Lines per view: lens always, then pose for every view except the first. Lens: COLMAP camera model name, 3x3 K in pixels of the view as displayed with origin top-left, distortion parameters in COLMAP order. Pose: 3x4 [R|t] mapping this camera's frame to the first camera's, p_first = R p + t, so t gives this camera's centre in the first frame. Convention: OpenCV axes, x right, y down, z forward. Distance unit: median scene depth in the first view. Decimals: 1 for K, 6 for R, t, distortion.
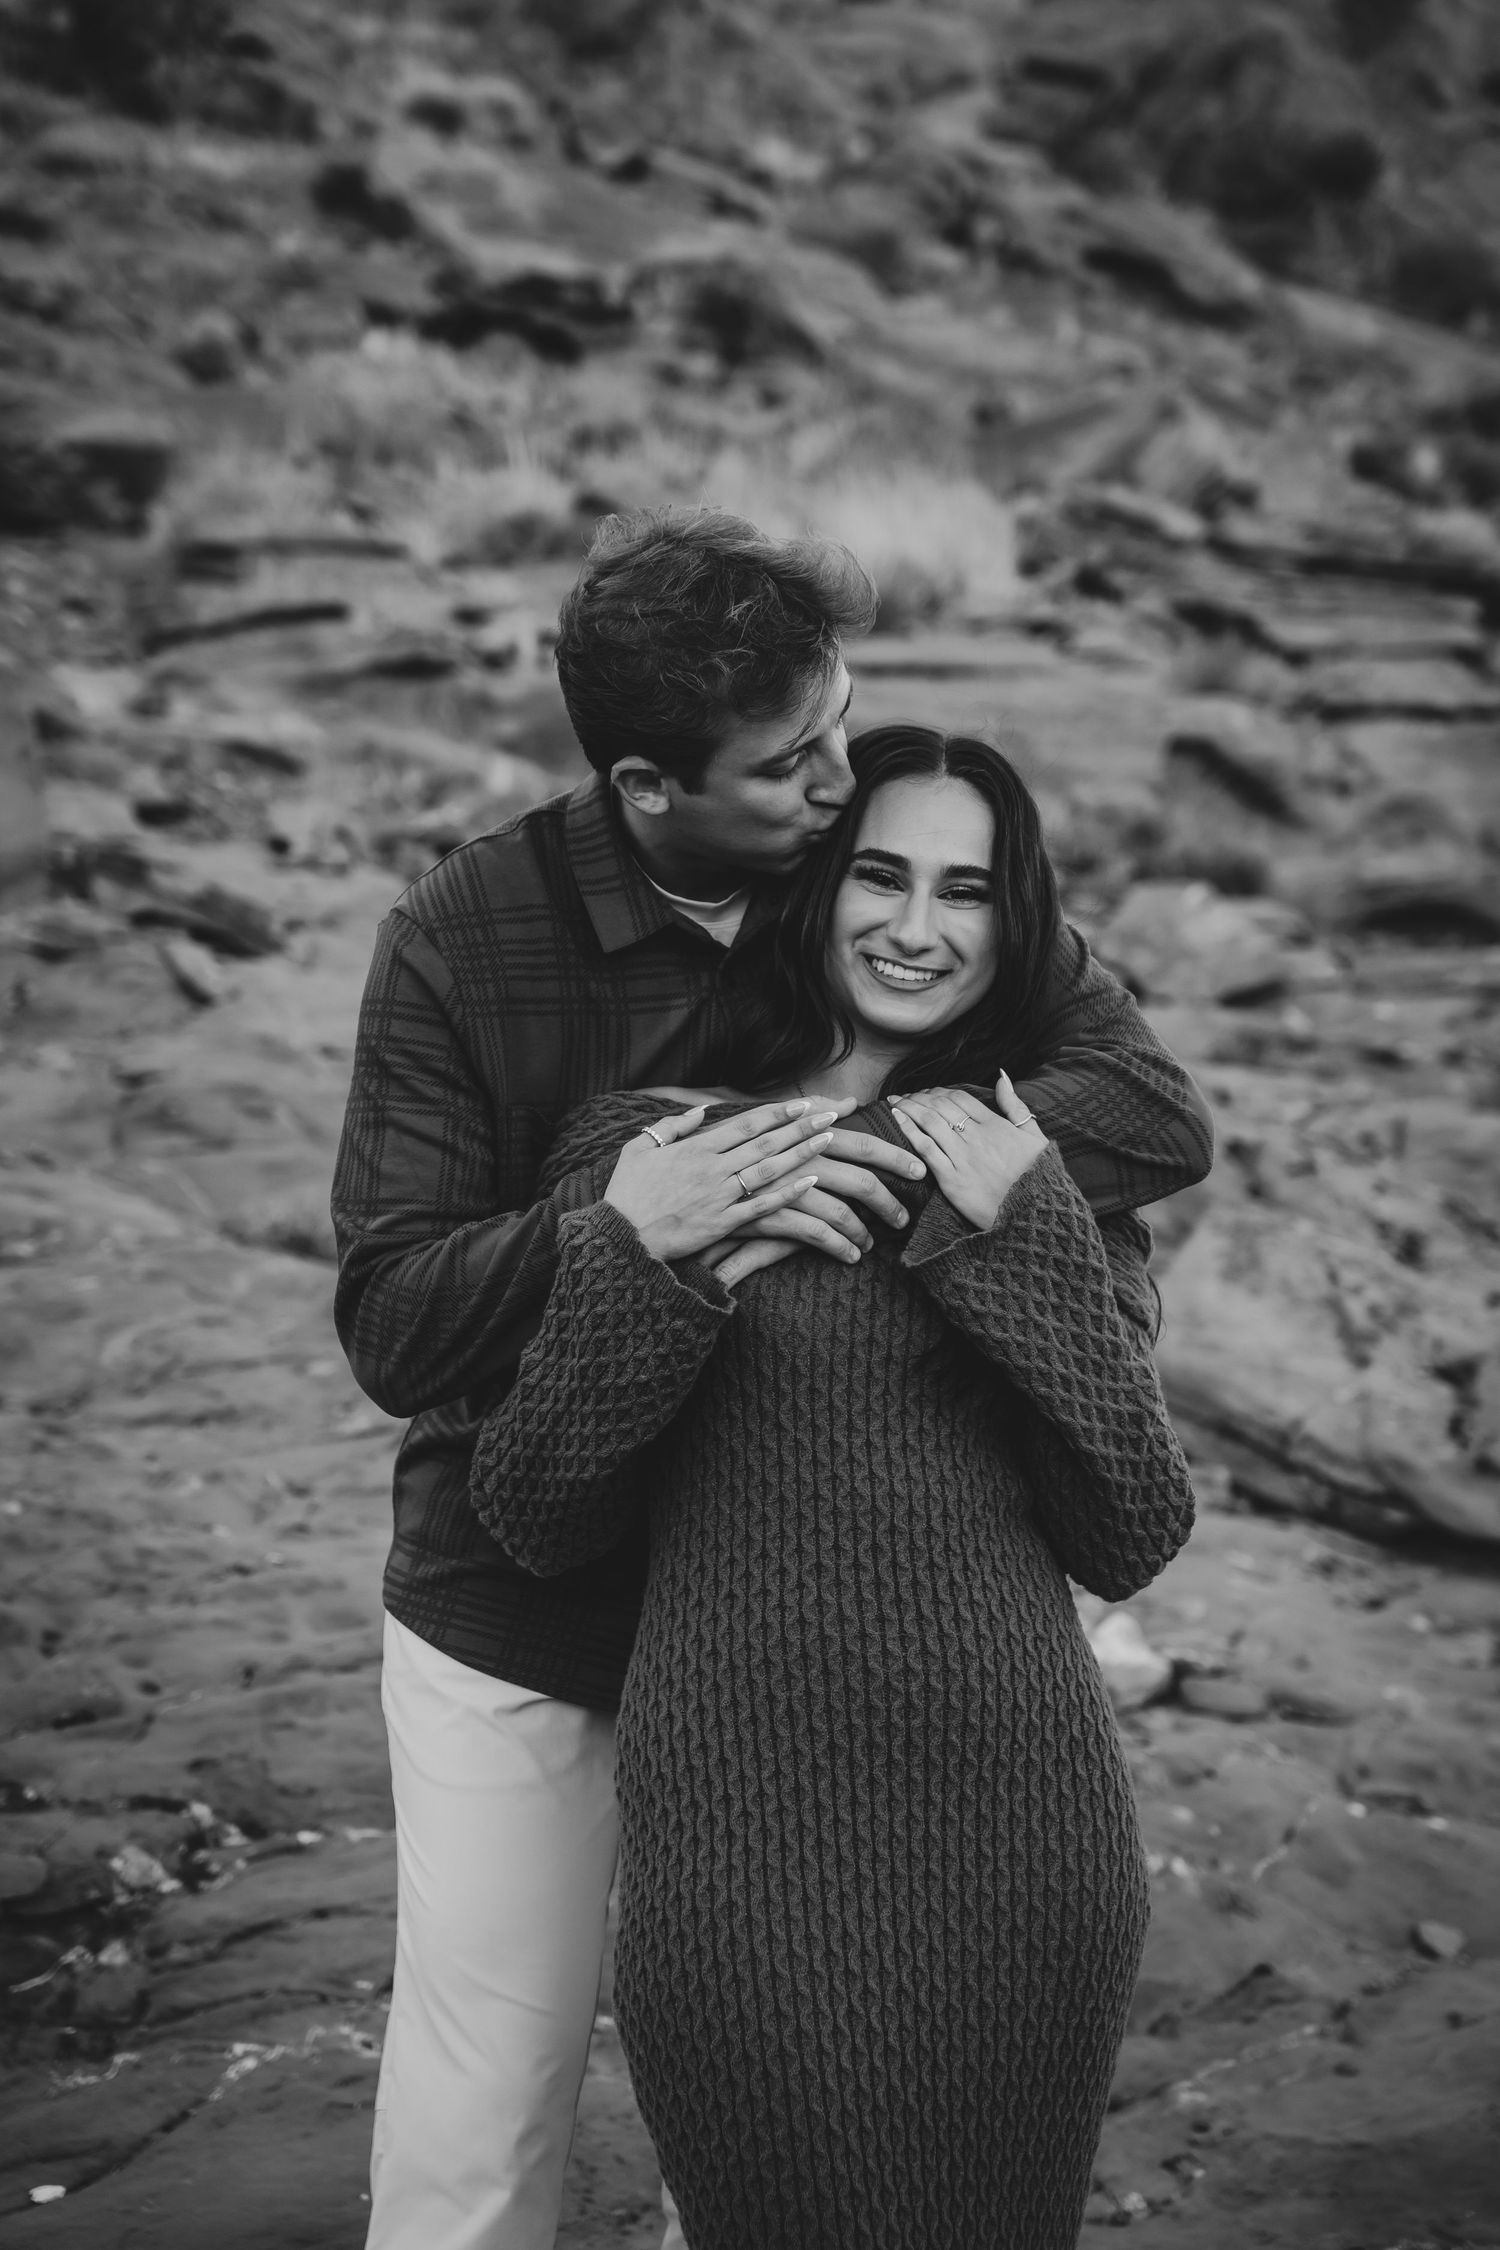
lens RADIAL K [[4489.3, 0, 752.4], [0, 4489.3, 1201.9], [0, 0, 1]] dist [0.301287, 0.366076]
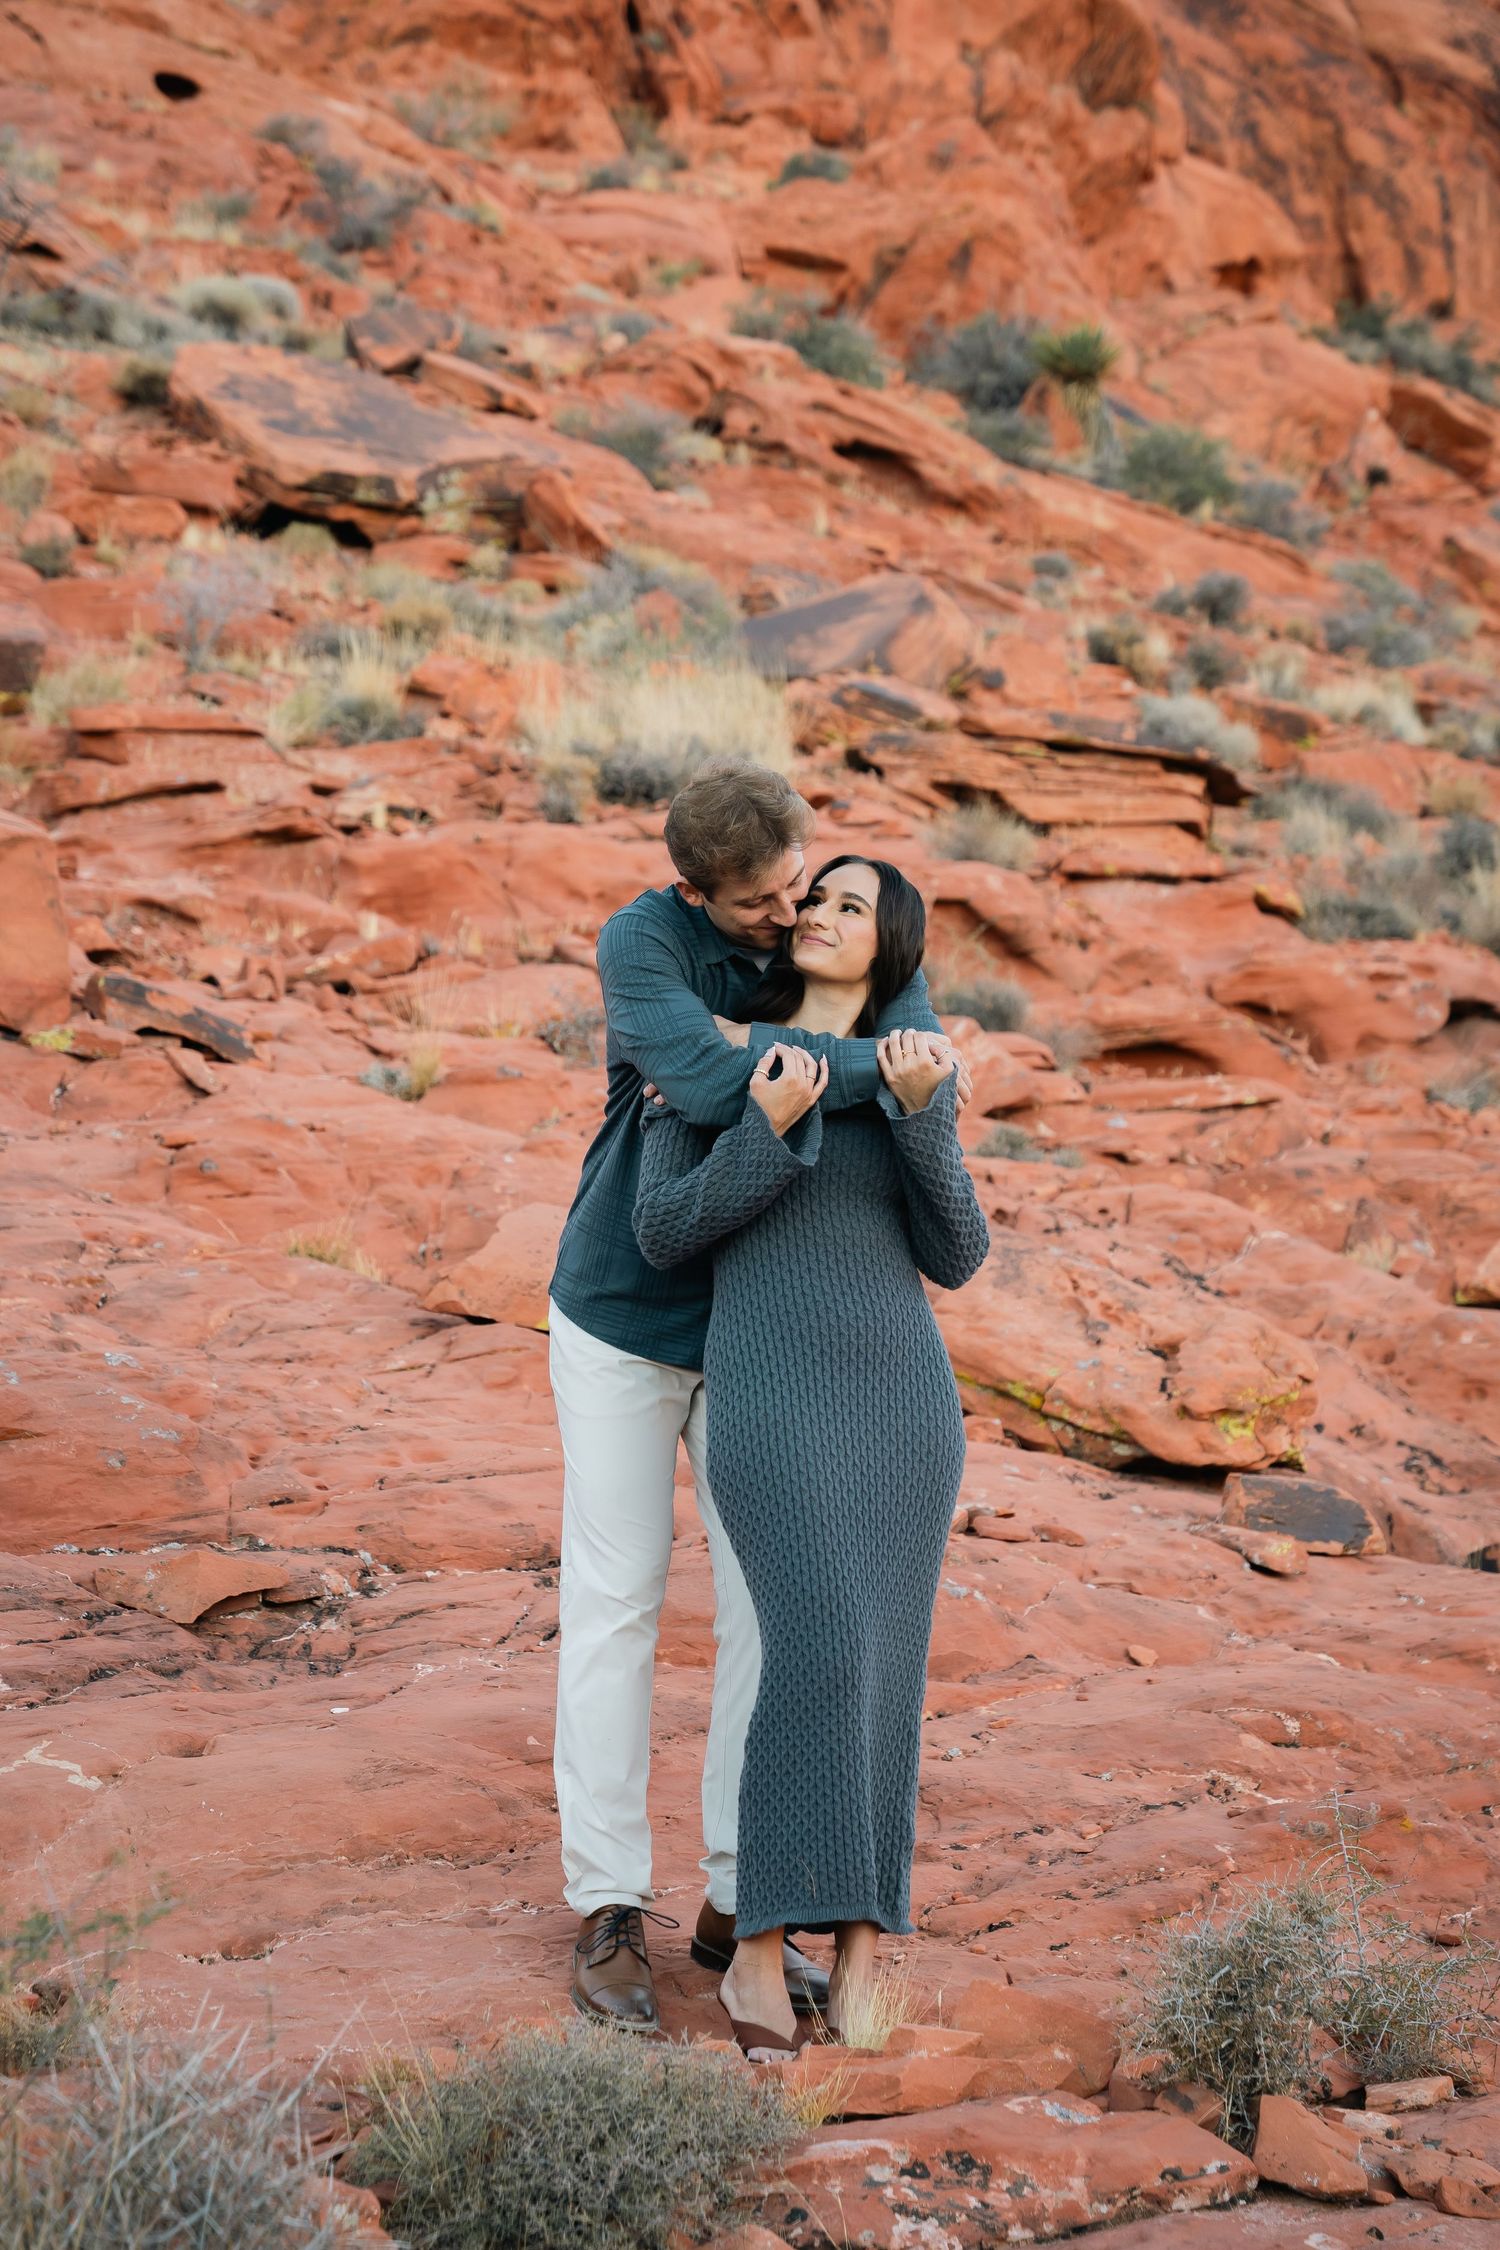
lens RADIAL K [[4942.8, 0, 783.3], [0, 4942.8, 1120.7], [0, 0, 1]] dist [0.268787, 0.732650]
pose [[0.997777, -0.002818, 0.066587, -0.027702], [0.006789, 0.998207, -0.059476, 0.026408], [-0.066300, 0.059796, 0.996006, -0.228548]]
